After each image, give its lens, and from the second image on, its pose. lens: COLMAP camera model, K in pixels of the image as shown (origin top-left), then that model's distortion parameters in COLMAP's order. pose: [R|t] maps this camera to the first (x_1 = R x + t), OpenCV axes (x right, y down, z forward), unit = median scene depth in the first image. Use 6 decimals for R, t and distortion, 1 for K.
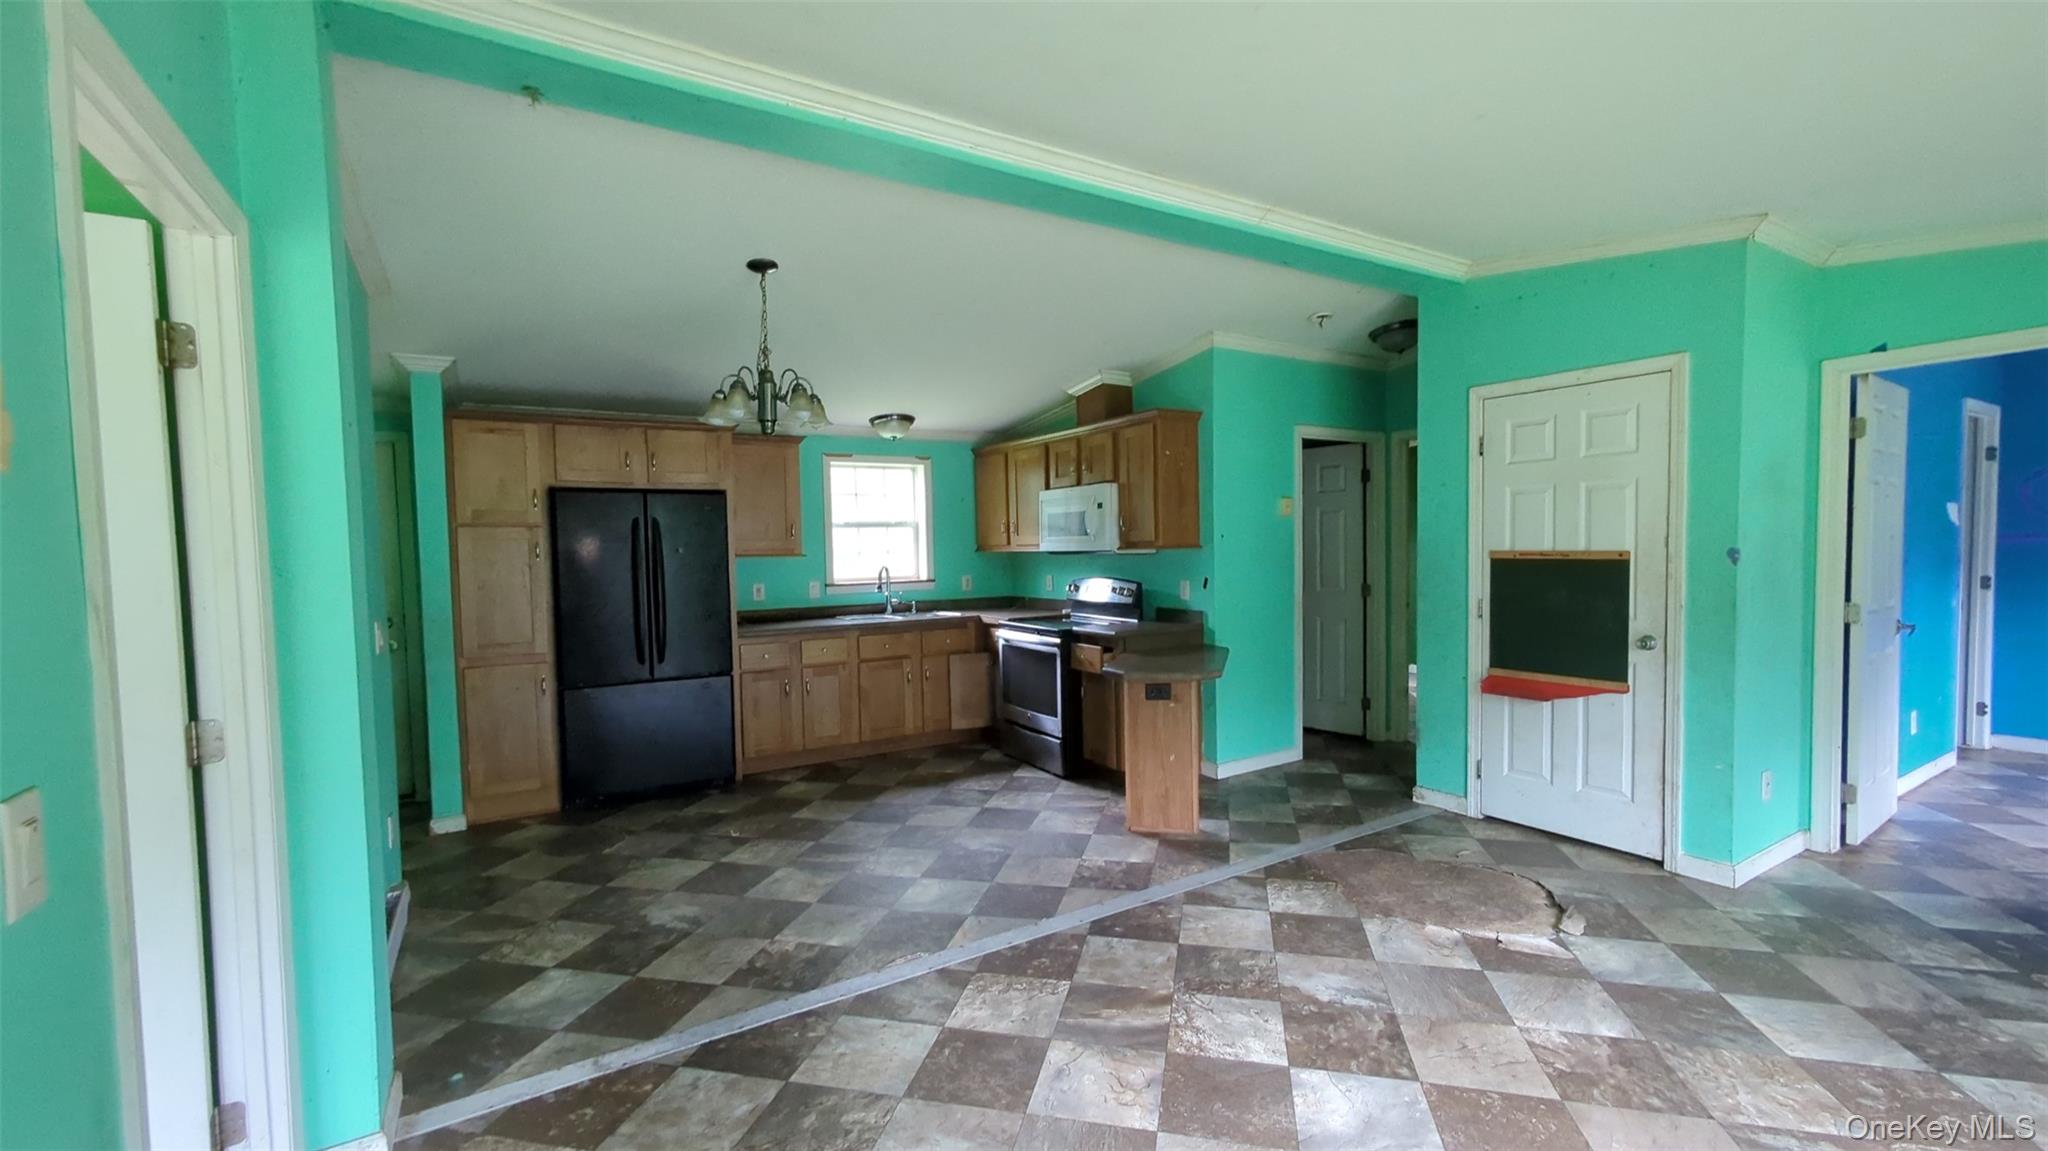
lens RADIAL K [[849.1, 0, 1033.8], [0, 849.1, 583.6], [0, 0, 1]] dist [0.006969, 0.004615]
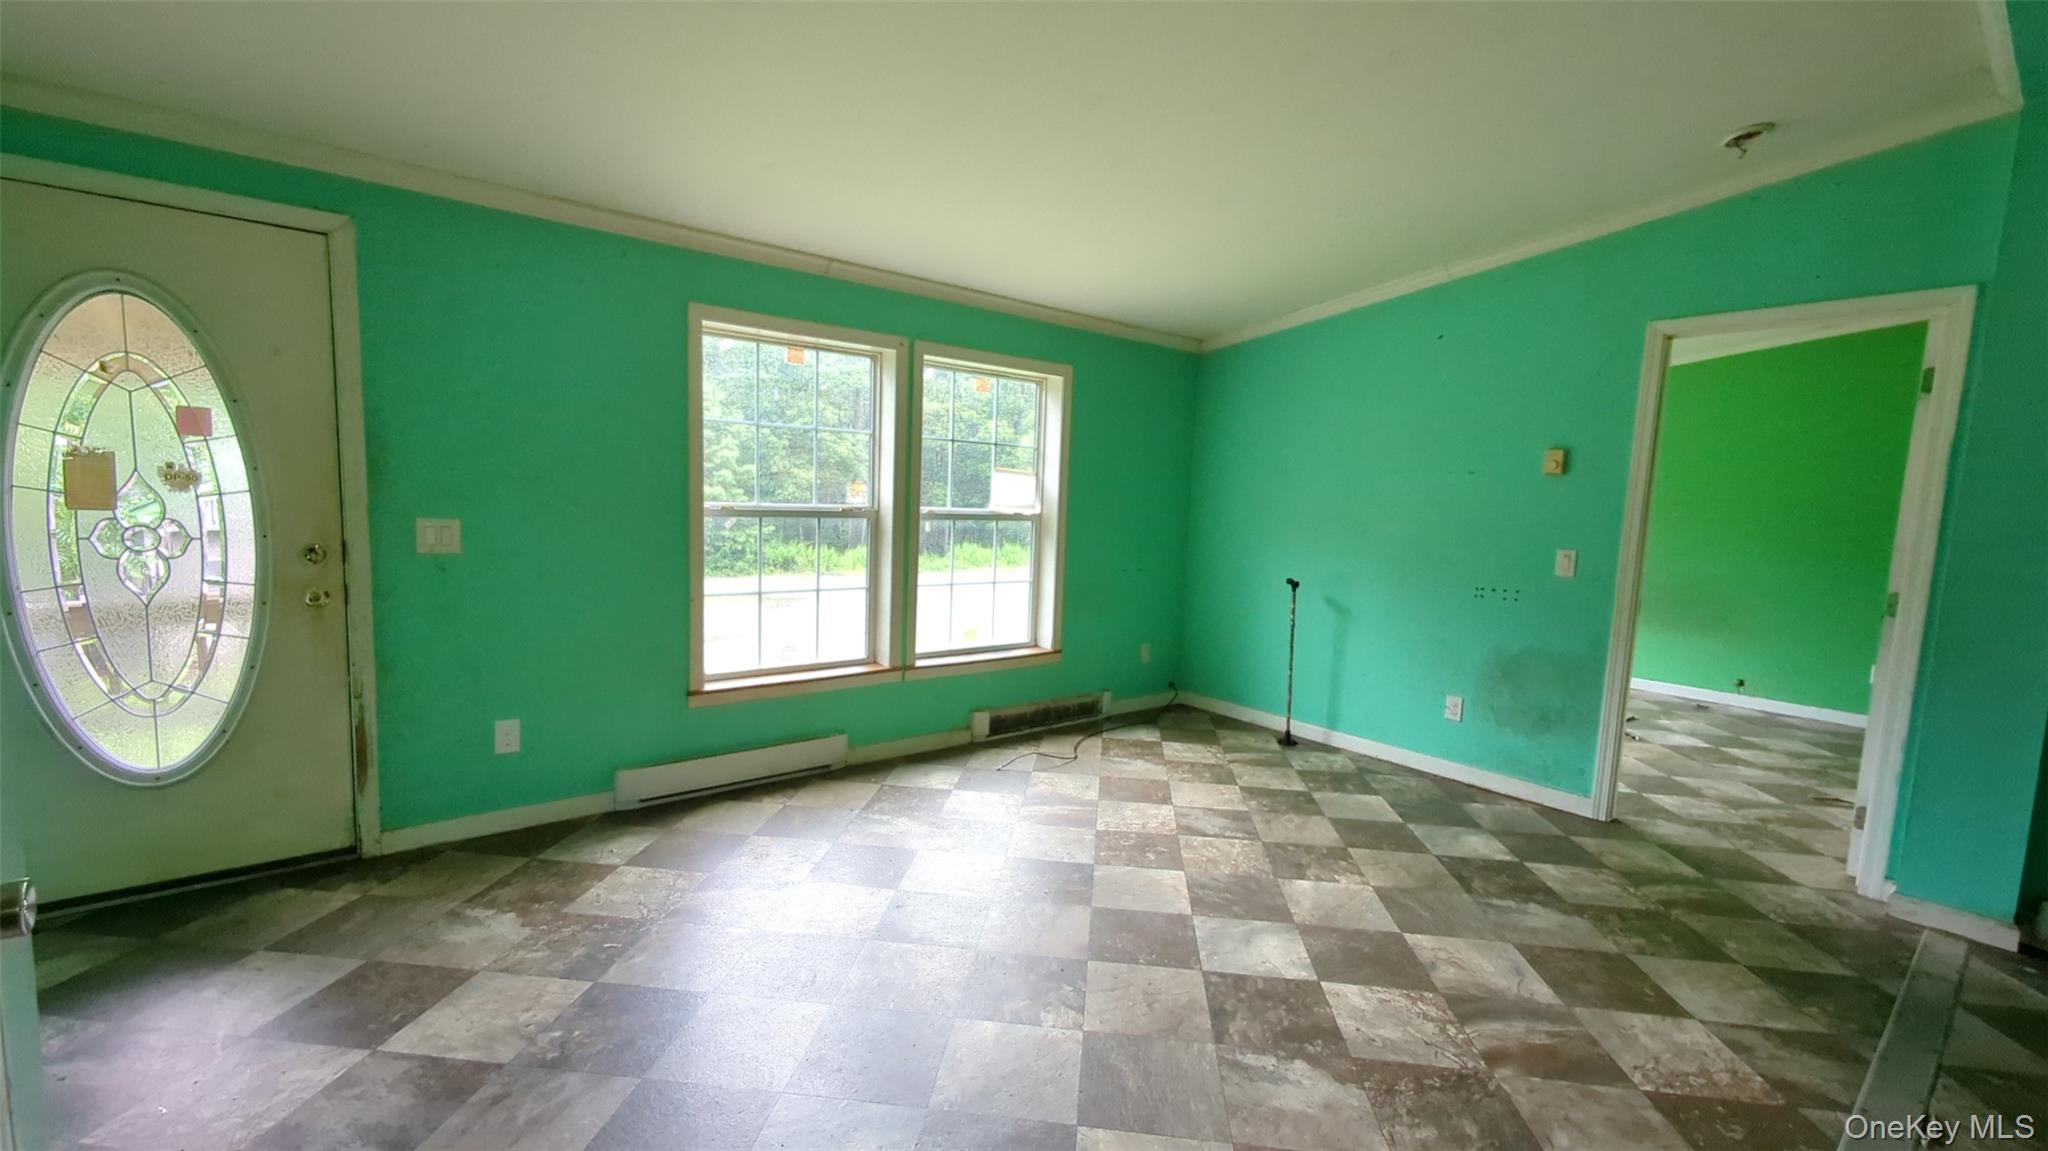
lens RADIAL K [[849.1, 0, 1035.3], [0, 849.1, 569.4], [0, 0, 1]] dist [0.006969, 0.004615]
pose [[-0.992181, -0.005315, -0.124694, 0.413207], [-0.022320, 0.990542, 0.135380, -0.036455], [0.122795, 0.137105, -0.982916, 1.016649]]
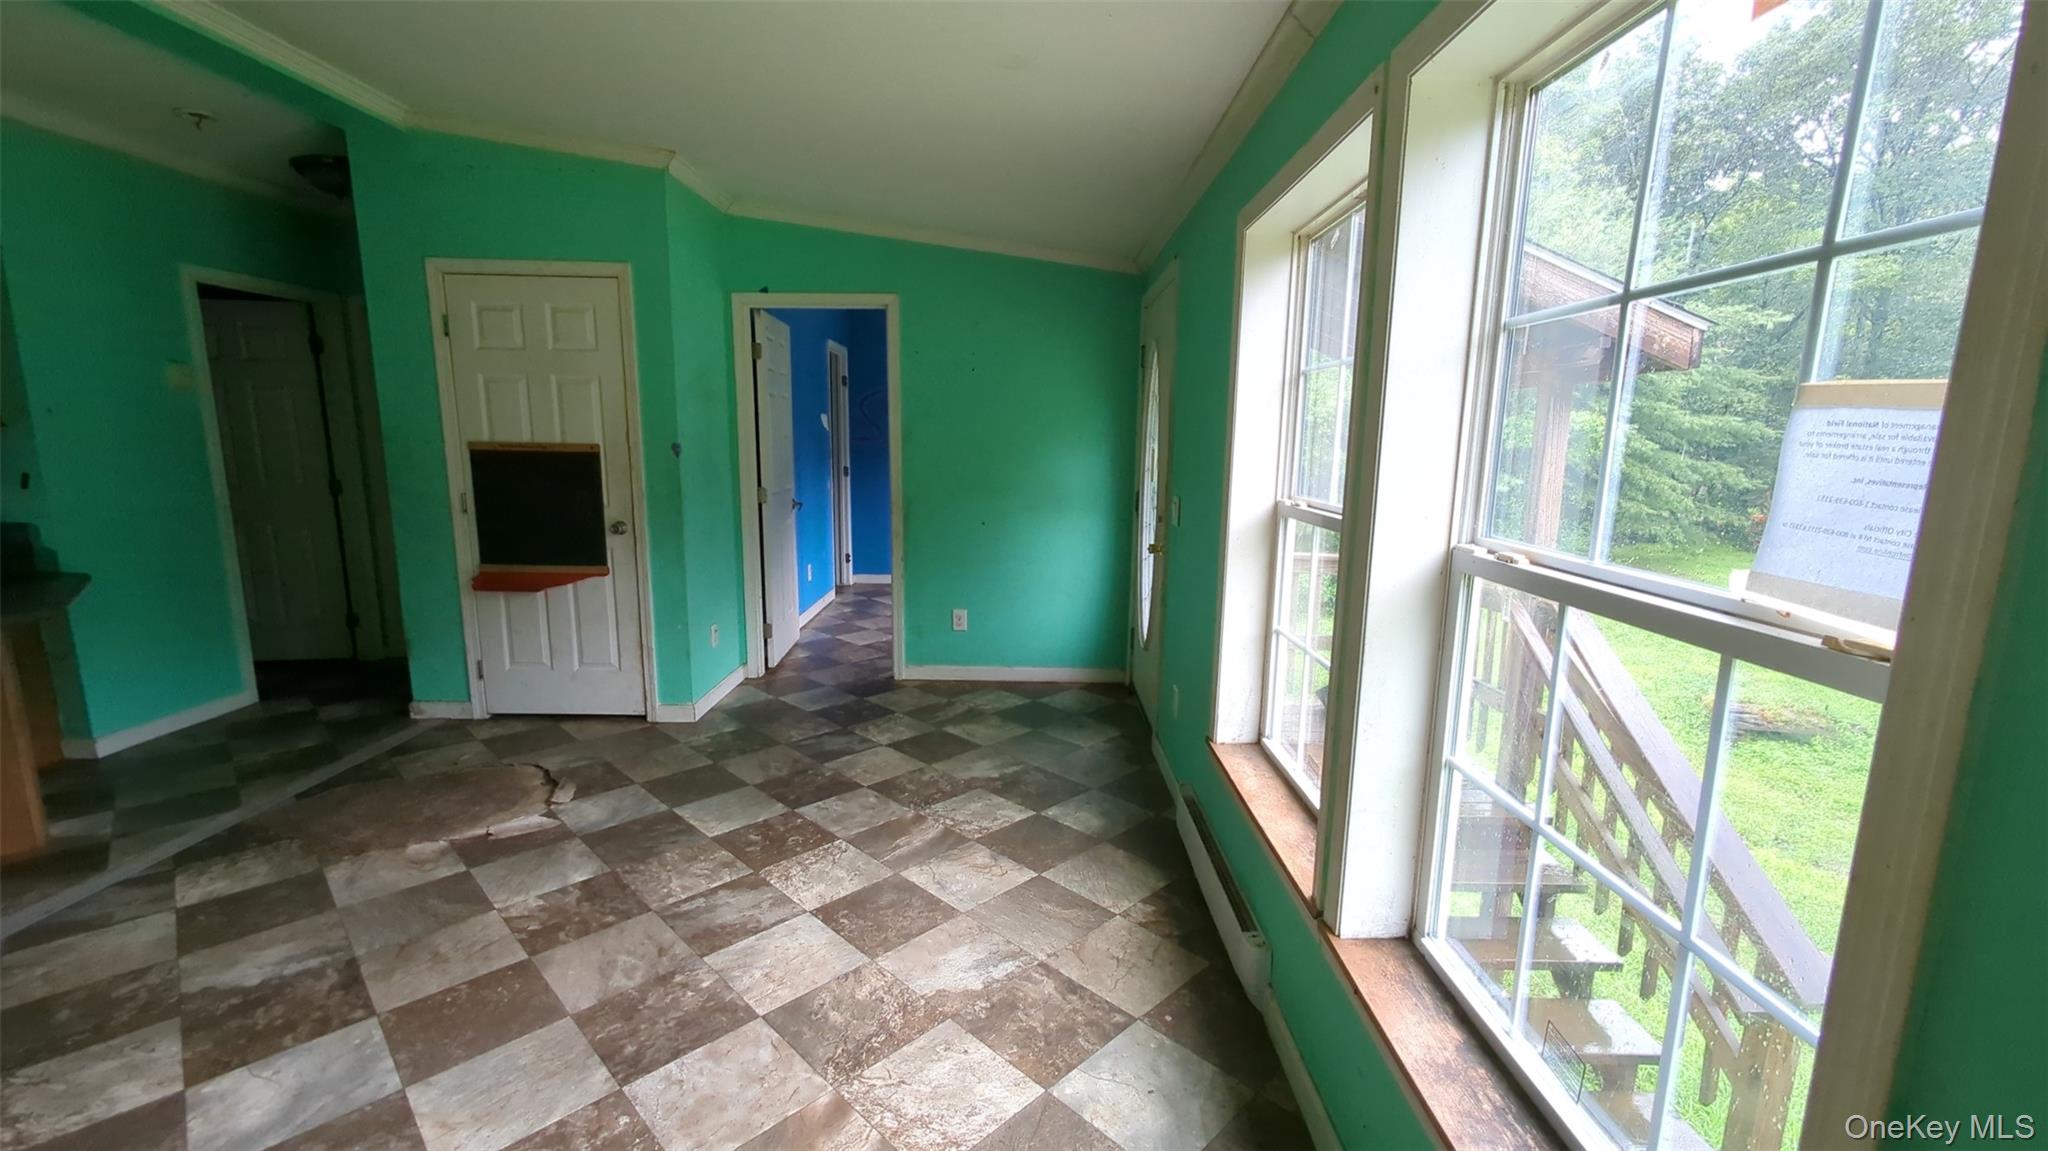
lens RADIAL K [[849.1, 0, 1019.6], [0, 849.1, 585.4], [0, 0, 1]] dist [0.006969, 0.004615]
pose [[0.532443, -0.121628, 0.837682, 0.051147], [0.015314, 0.990845, 0.134132, 0.002316], [-0.846327, -0.058590, 0.529431, -0.031345]]
